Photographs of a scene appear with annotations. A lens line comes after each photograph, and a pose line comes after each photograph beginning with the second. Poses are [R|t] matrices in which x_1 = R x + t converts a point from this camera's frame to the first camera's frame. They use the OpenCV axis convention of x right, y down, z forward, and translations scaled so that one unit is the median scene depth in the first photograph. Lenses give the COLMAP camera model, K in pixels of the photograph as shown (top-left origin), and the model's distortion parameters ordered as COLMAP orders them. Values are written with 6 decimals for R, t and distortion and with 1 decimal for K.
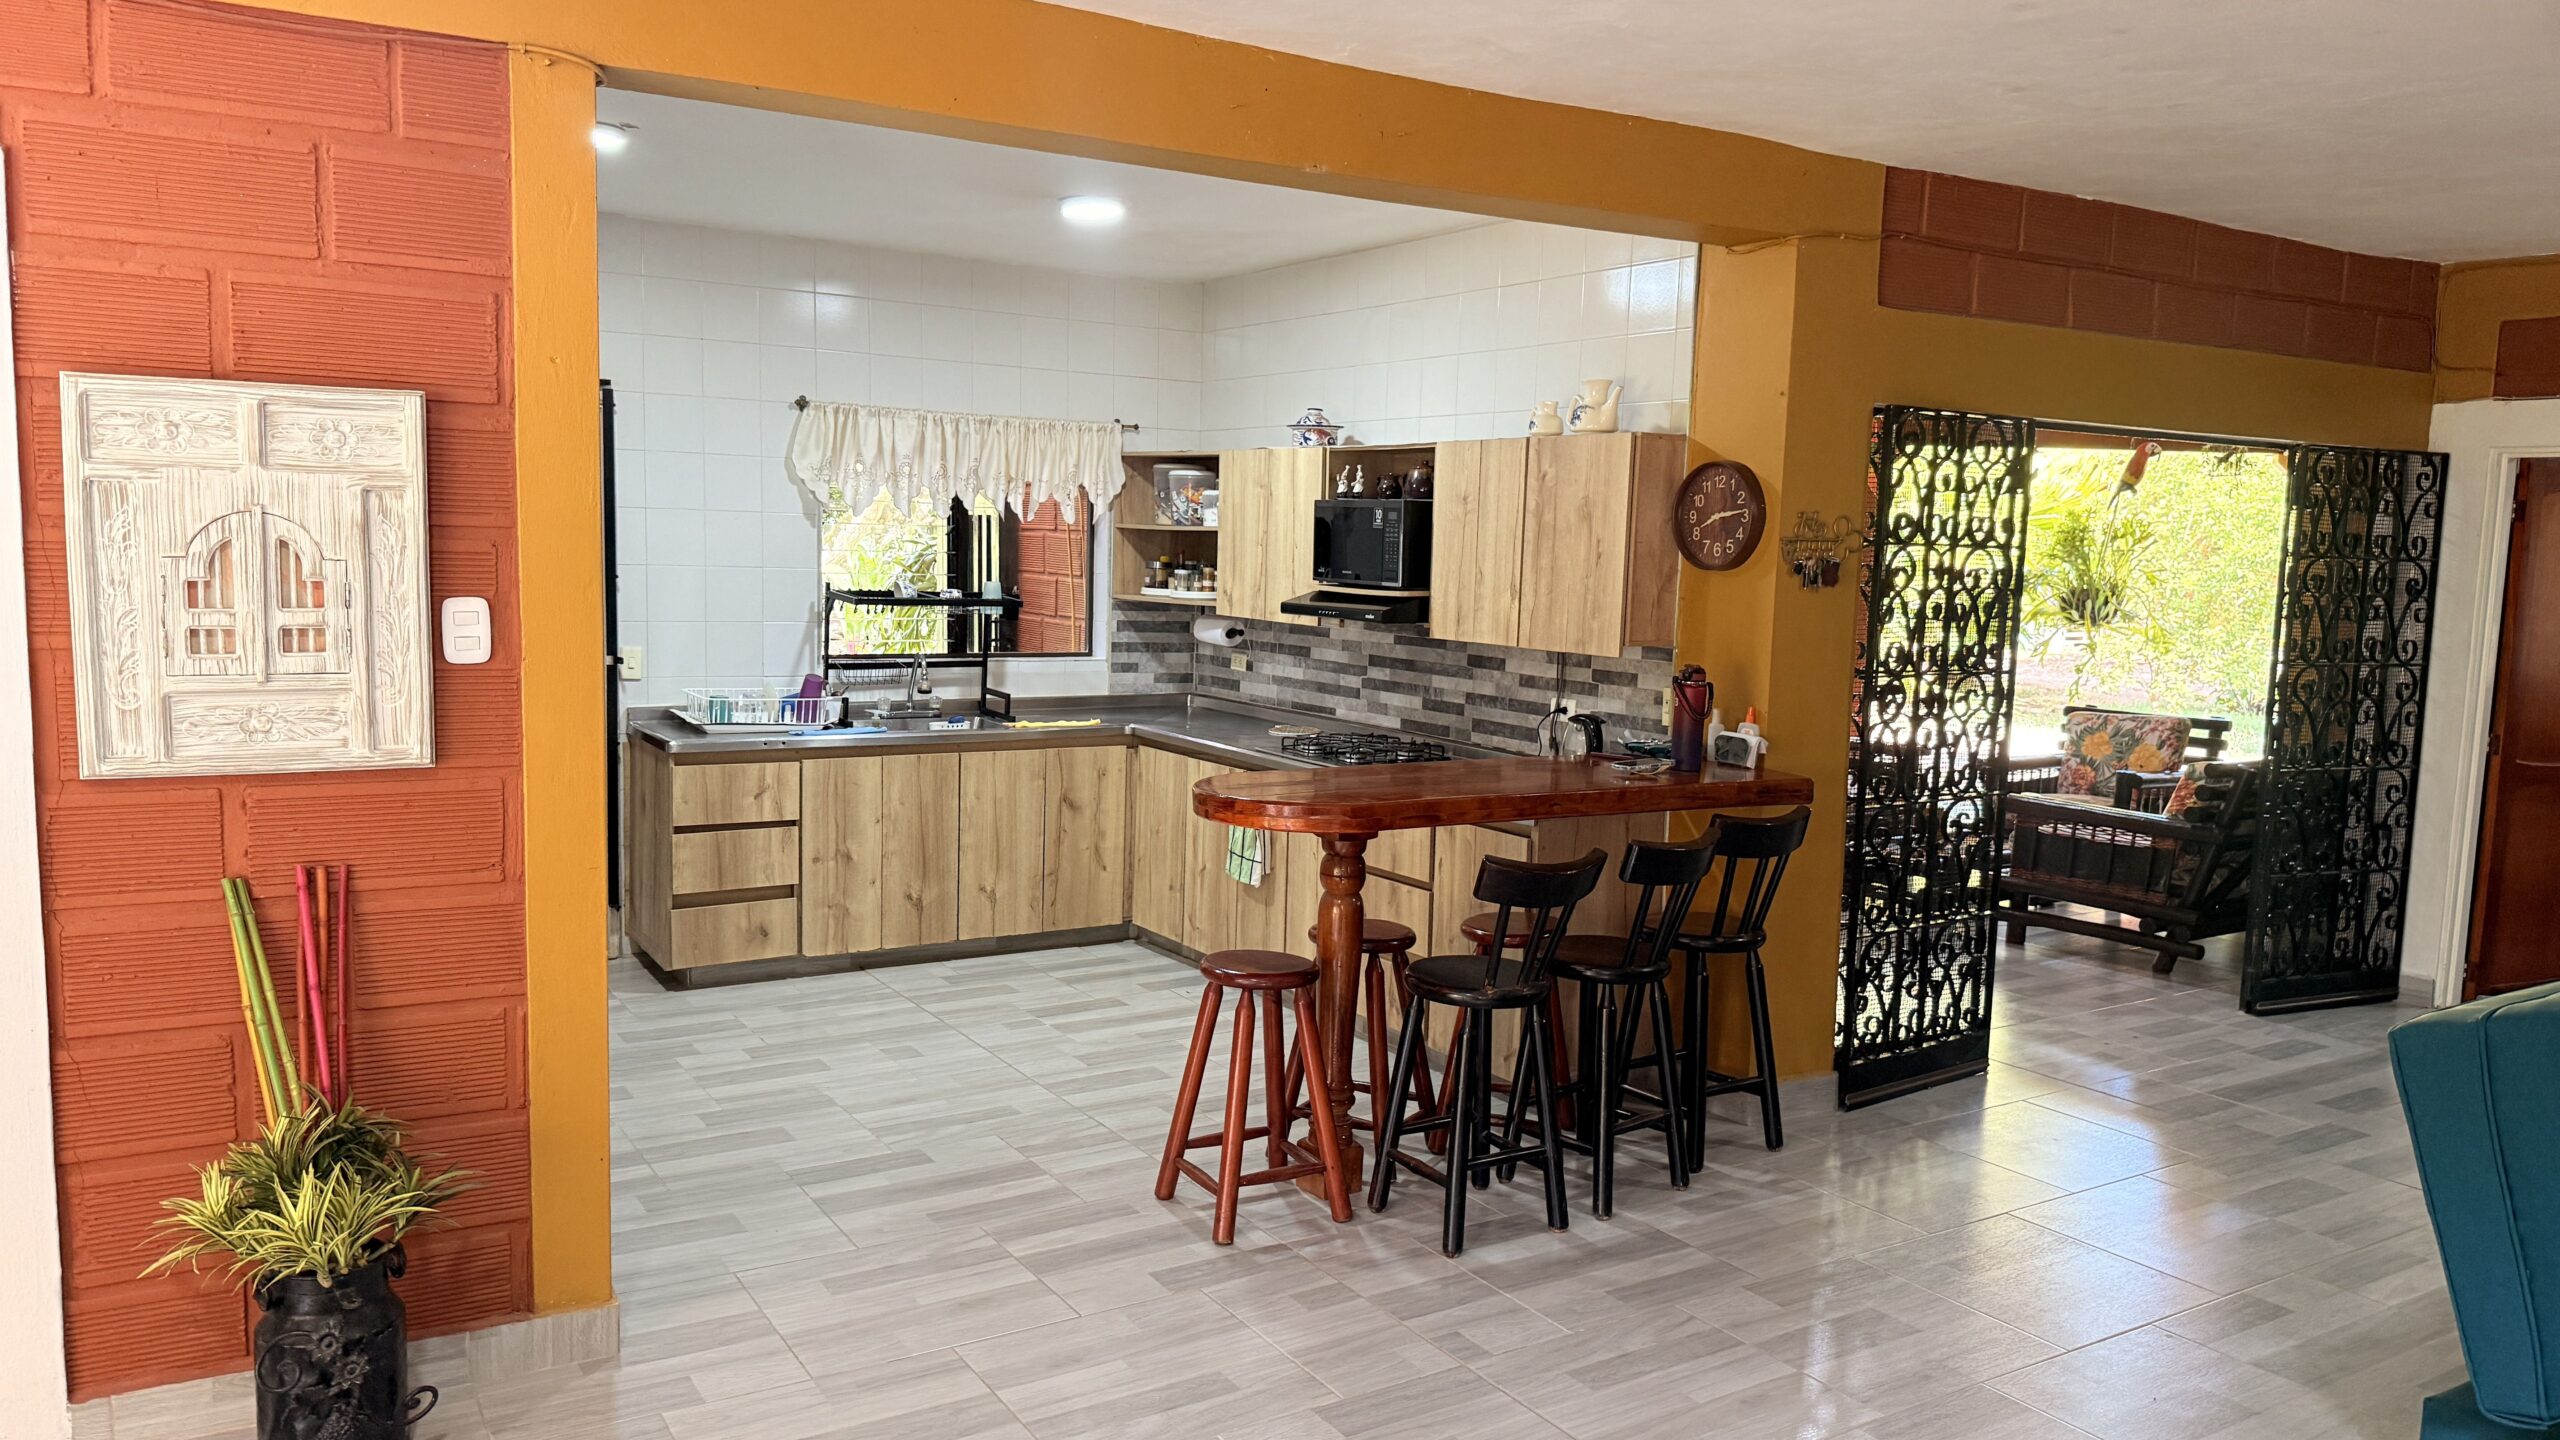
lens RADIAL K [[1804.4, 0, 1341.0], [0, 1804.4, 739.2], [0, 0, 1]] dist [0.052265, -0.101000]
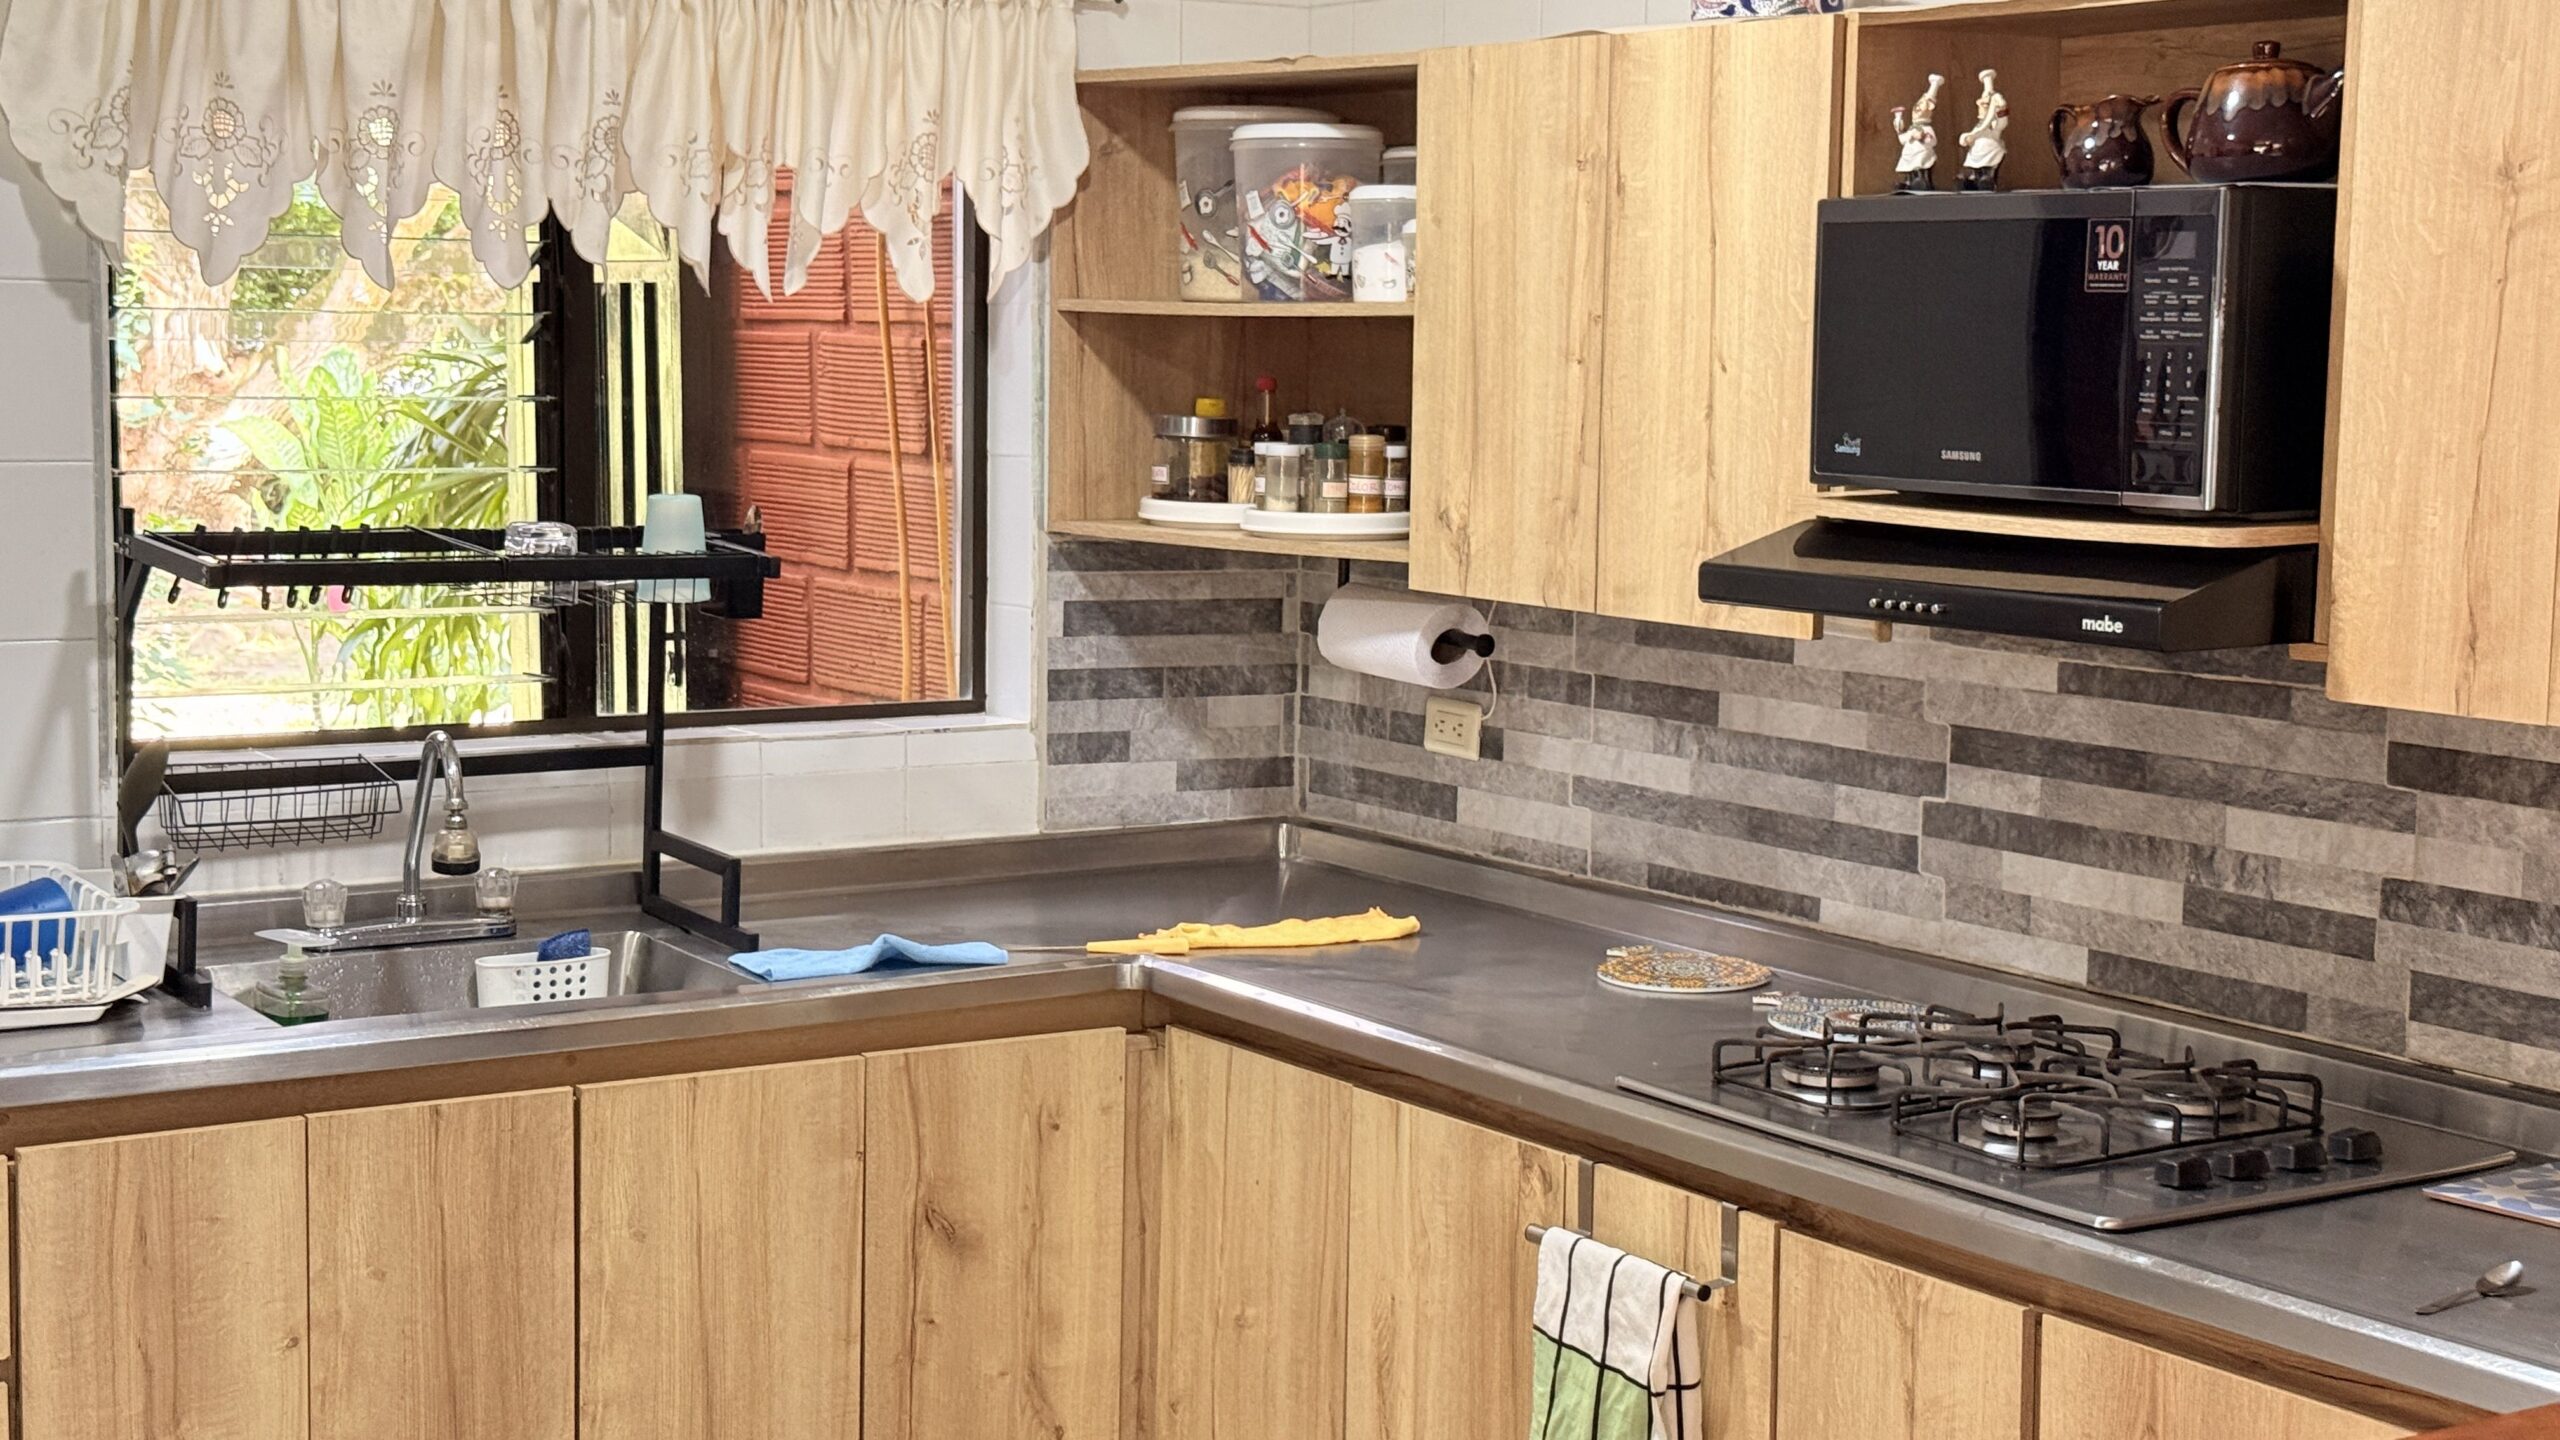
lens RADIAL K [[3619.5, 0, 1270.9], [0, 3619.5, 718.3], [0, 0, 1]] dist [0.125070, 0.000000]
pose [[0.999692, -0.014600, -0.020082, -0.086308], [0.014530, 0.999888, -0.003645, -0.048733], [0.020133, 0.003352, 0.999792, 0.414961]]
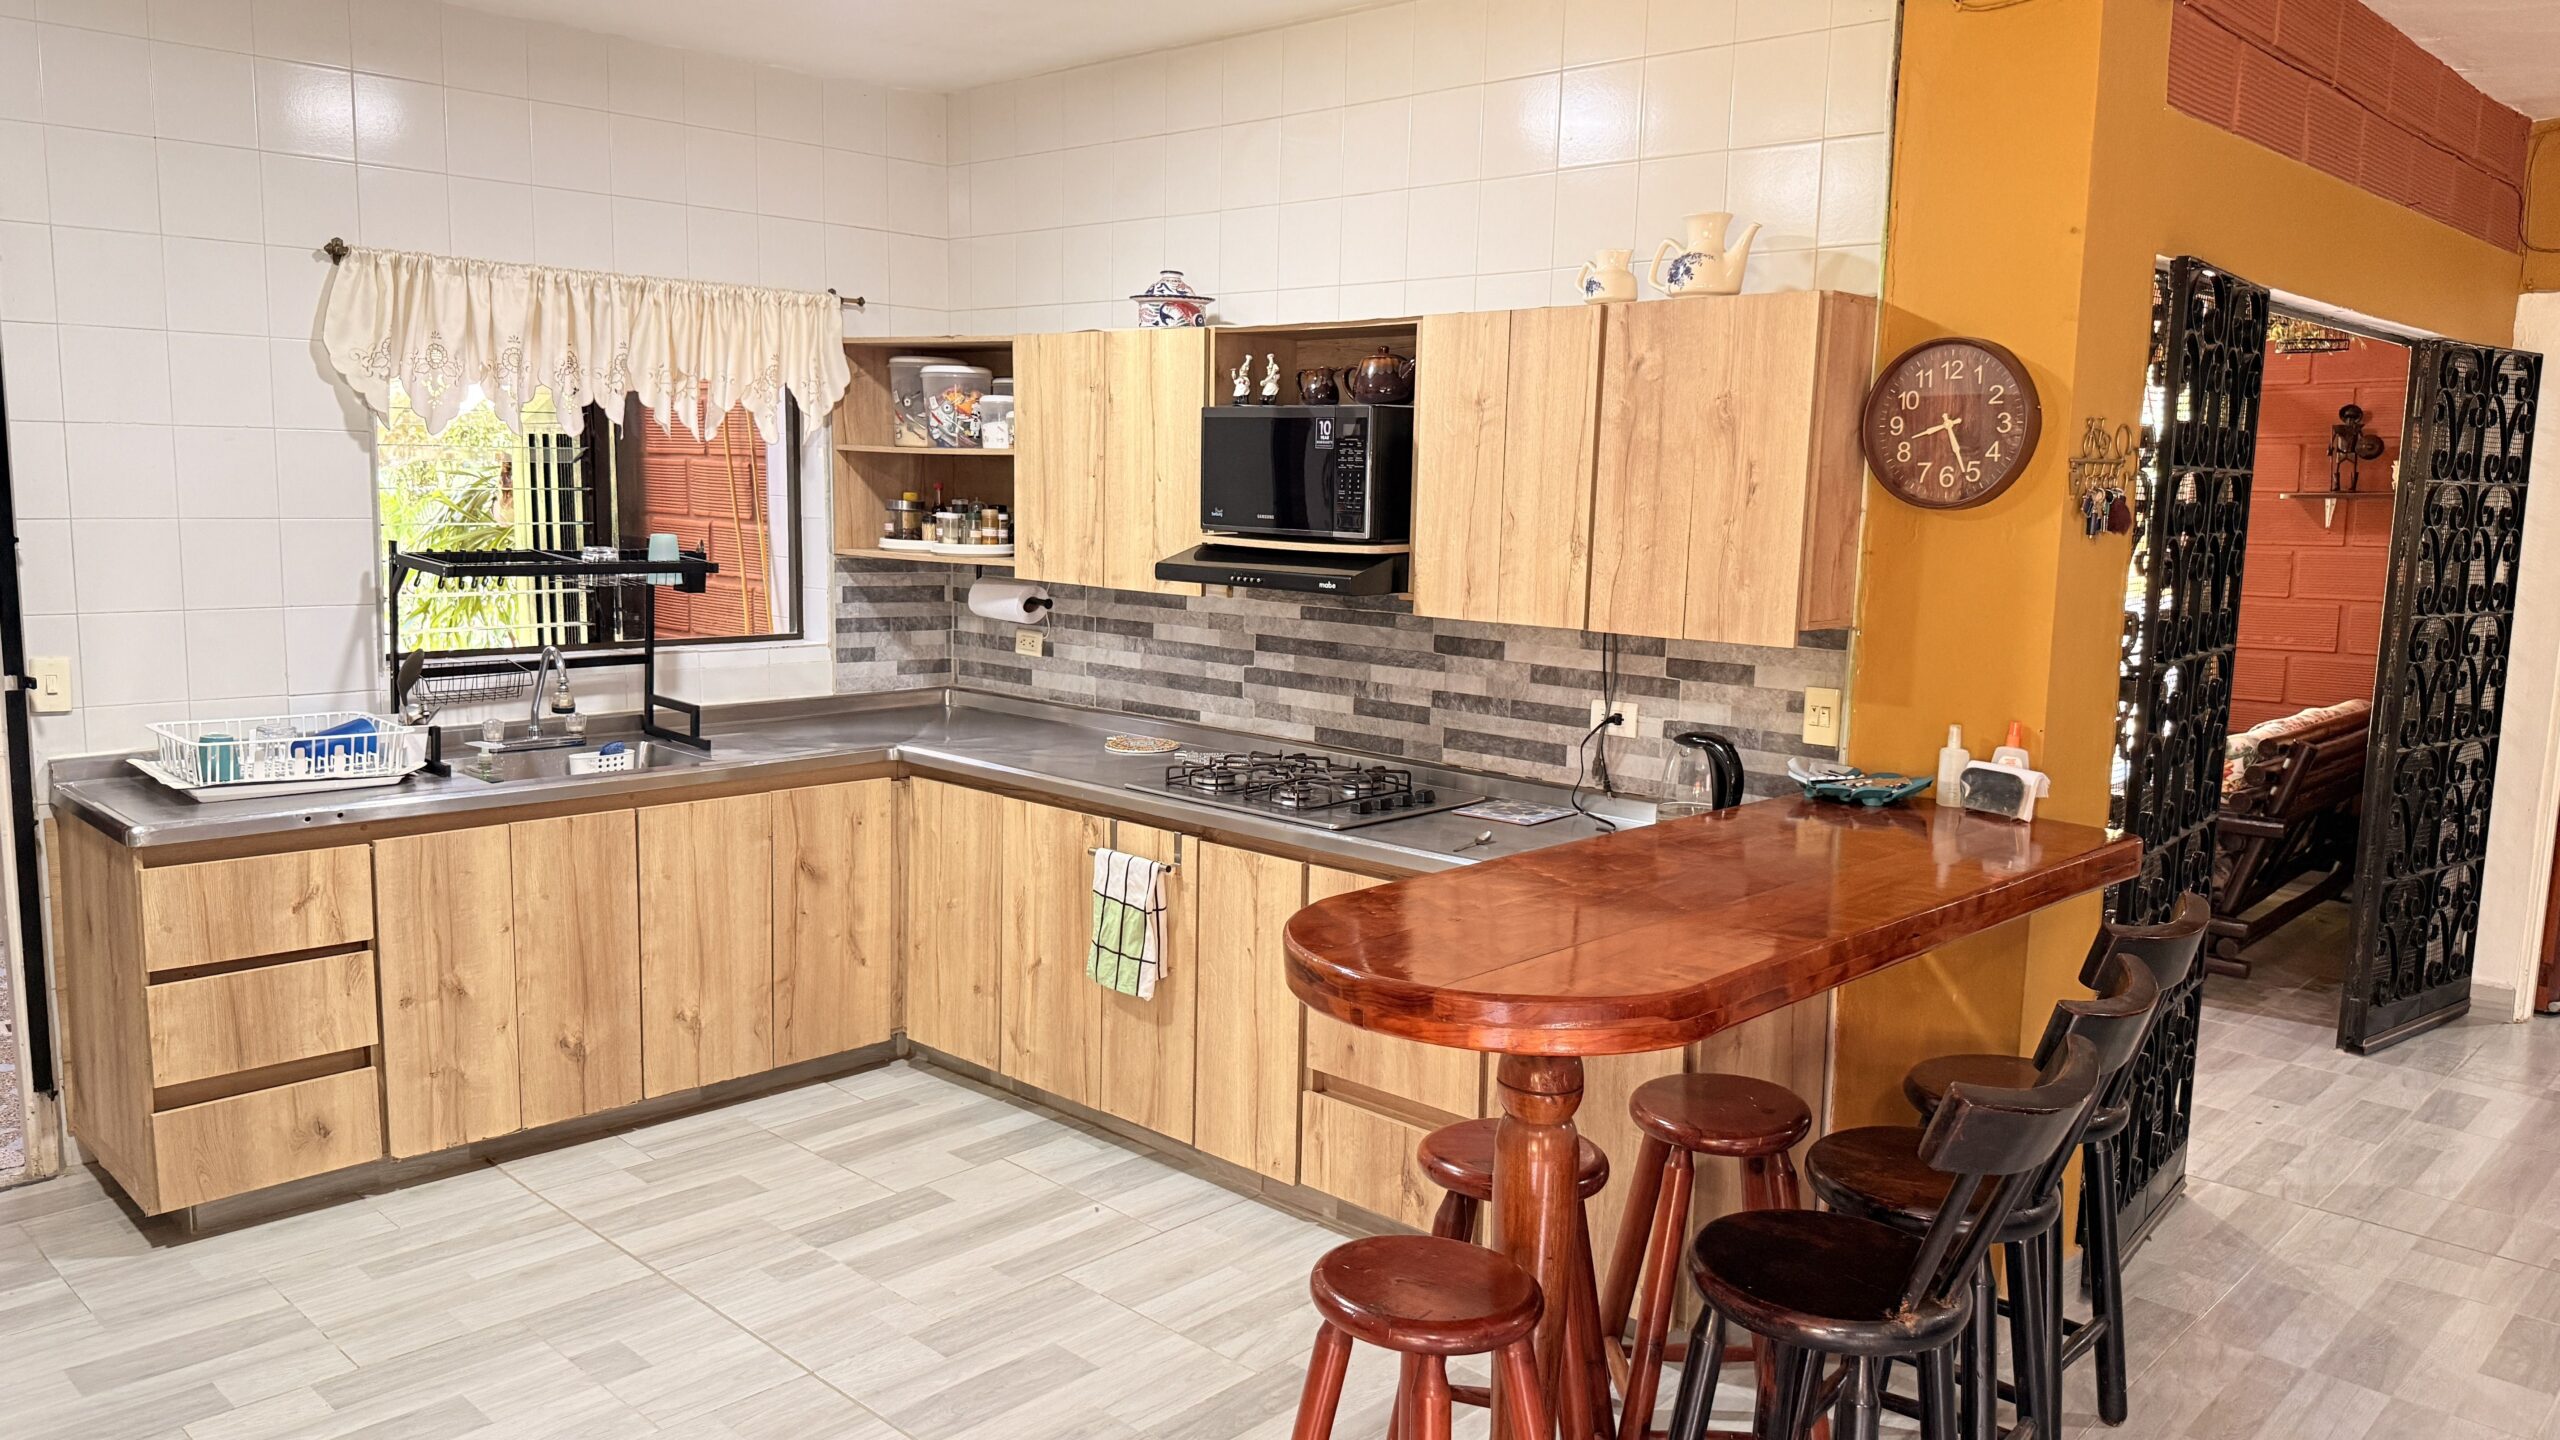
lens RADIAL K [[1804.4, 0, 1315.1], [0, 1804.4, 734.6], [0, 0, 1]] dist [0.052265, -0.101000]
pose [[0.973591, -0.039793, 0.224805, -0.122609], [0.031484, 0.998686, 0.040429, -0.036652], [-0.226119, -0.032283, 0.973565, 0.331091]]
